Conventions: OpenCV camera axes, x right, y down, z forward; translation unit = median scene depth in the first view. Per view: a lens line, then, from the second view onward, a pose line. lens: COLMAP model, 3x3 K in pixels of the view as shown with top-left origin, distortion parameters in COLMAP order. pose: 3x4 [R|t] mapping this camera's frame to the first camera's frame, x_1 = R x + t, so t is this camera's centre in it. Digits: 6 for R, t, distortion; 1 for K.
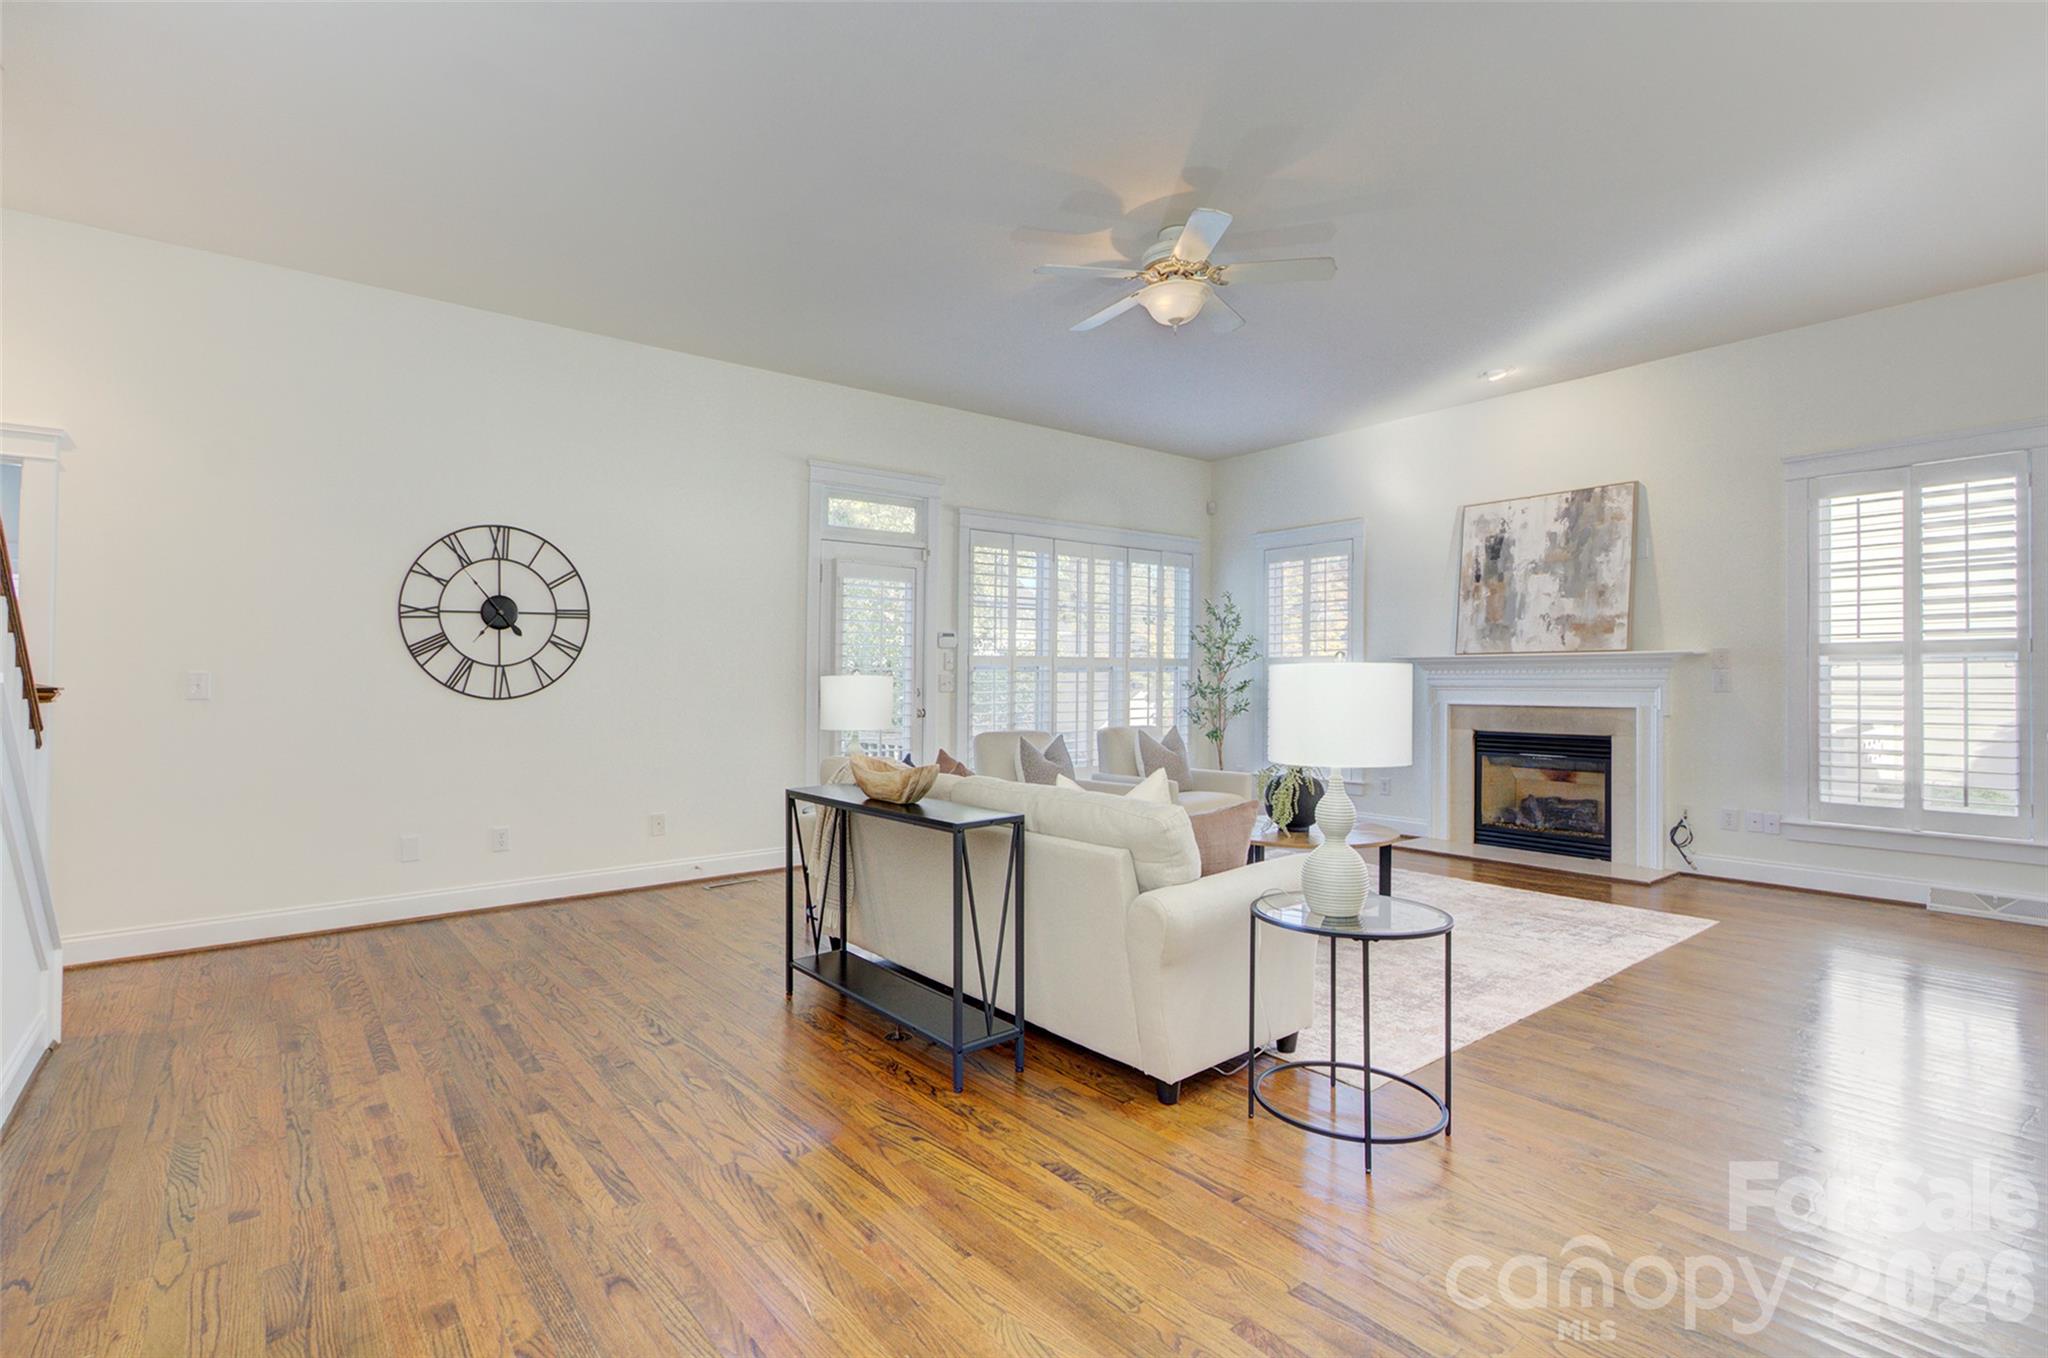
lens RADIAL K [[971.4, 0, 1024.0], [0, 971.4, 679.0], [0, 0, 1]] dist [0.003727, 0.000293]
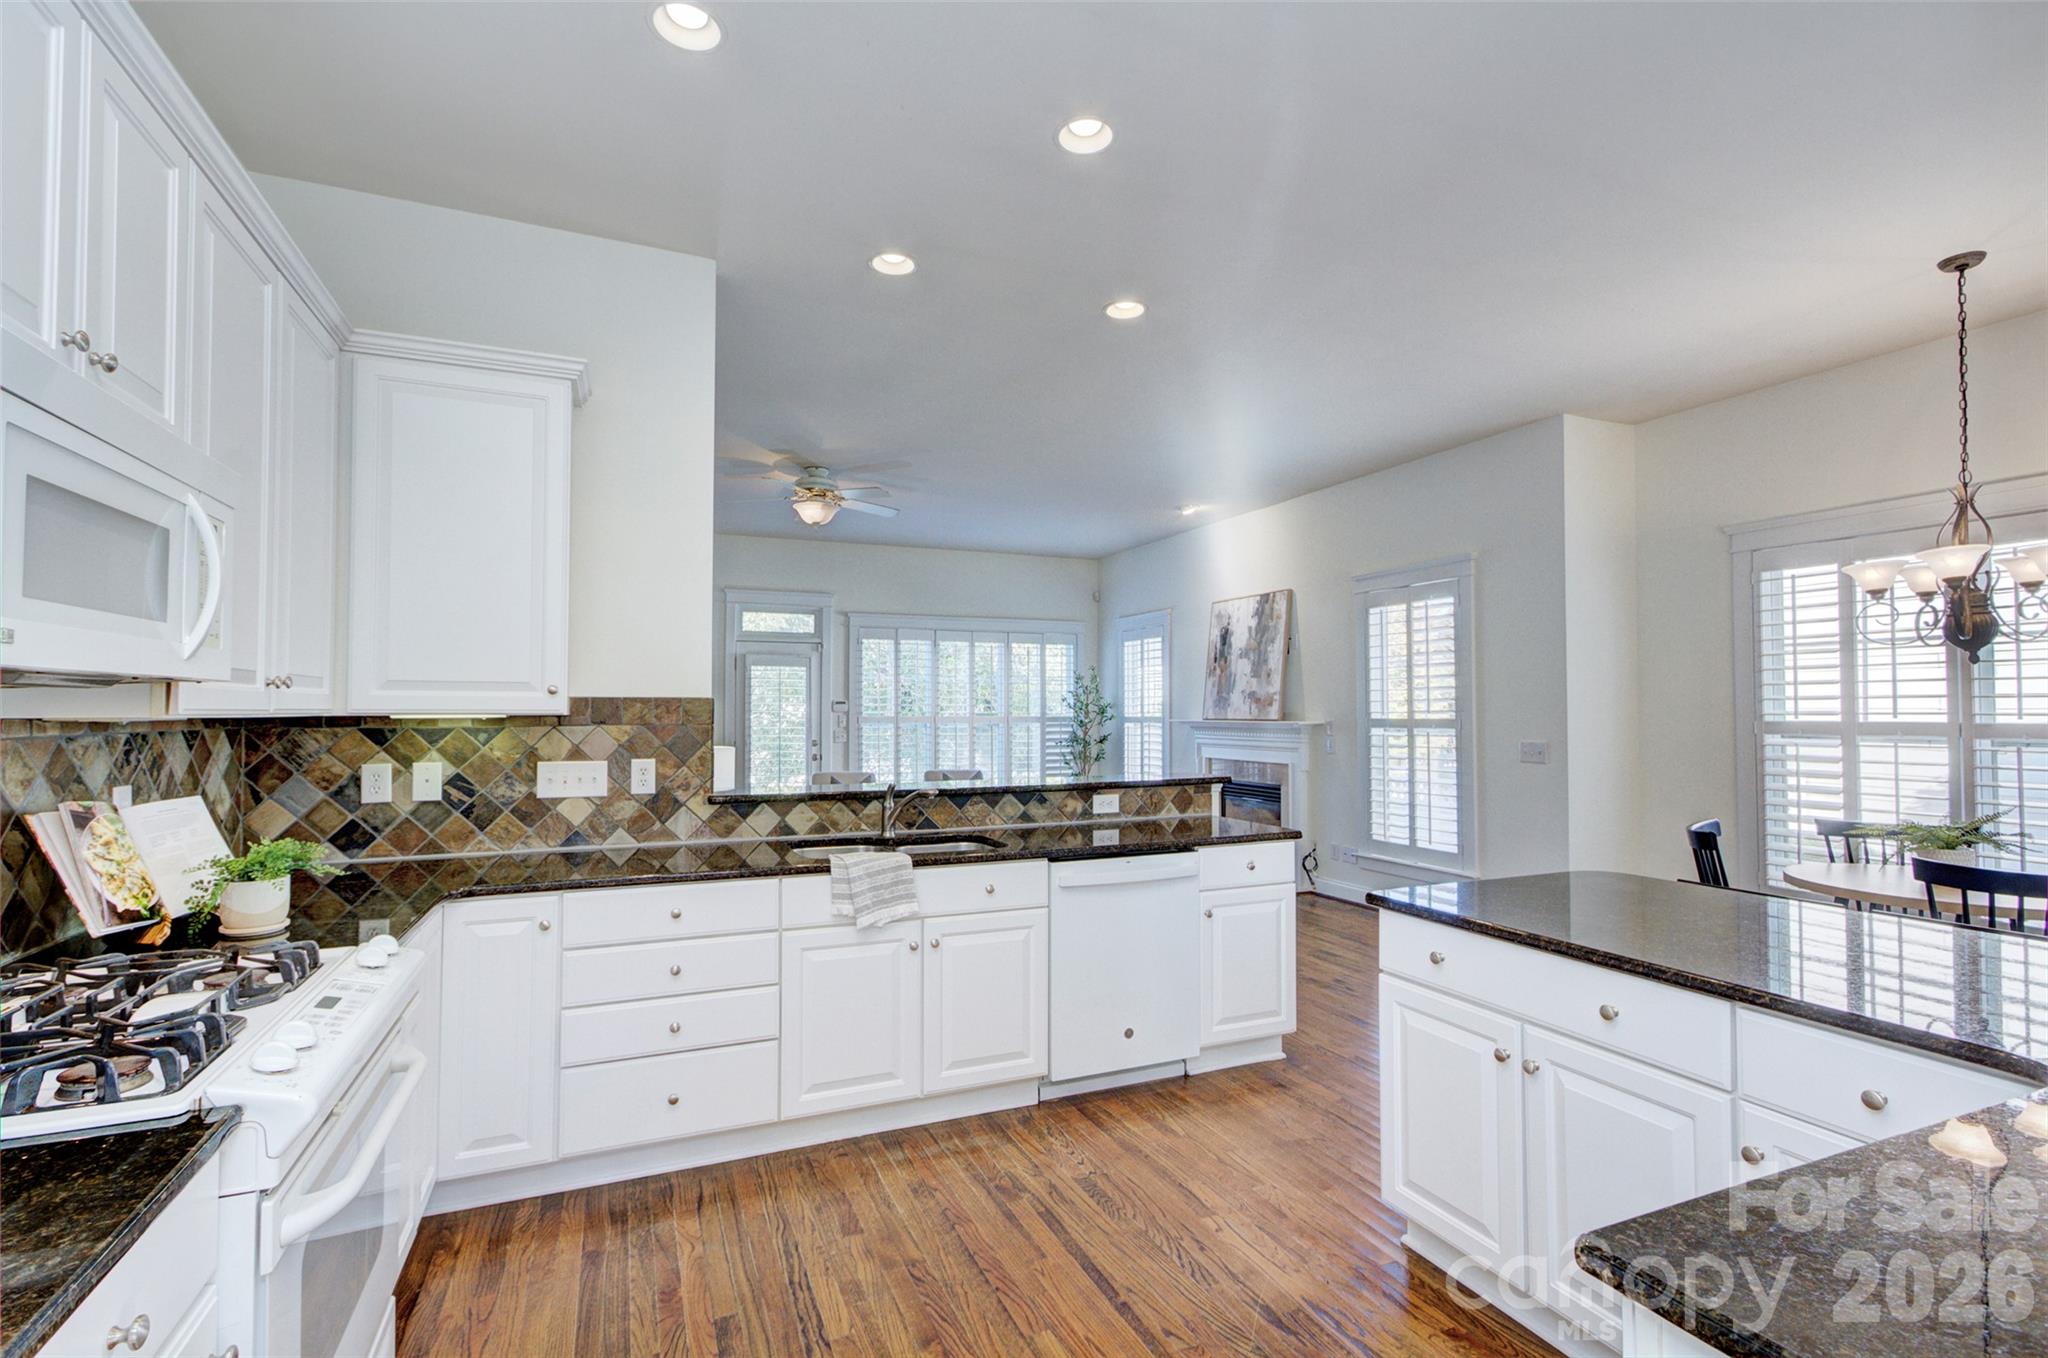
lens RADIAL K [[977.8, 0, 1025.9], [0, 977.8, 705.2], [0, 0, 1]] dist [-0.001762, -0.000134]
pose [[0.964479, 0.004179, -0.264125, 0.620057], [-0.005683, 0.999972, -0.004929, -0.039403], [0.264097, 0.006255, 0.964476, -0.340926]]
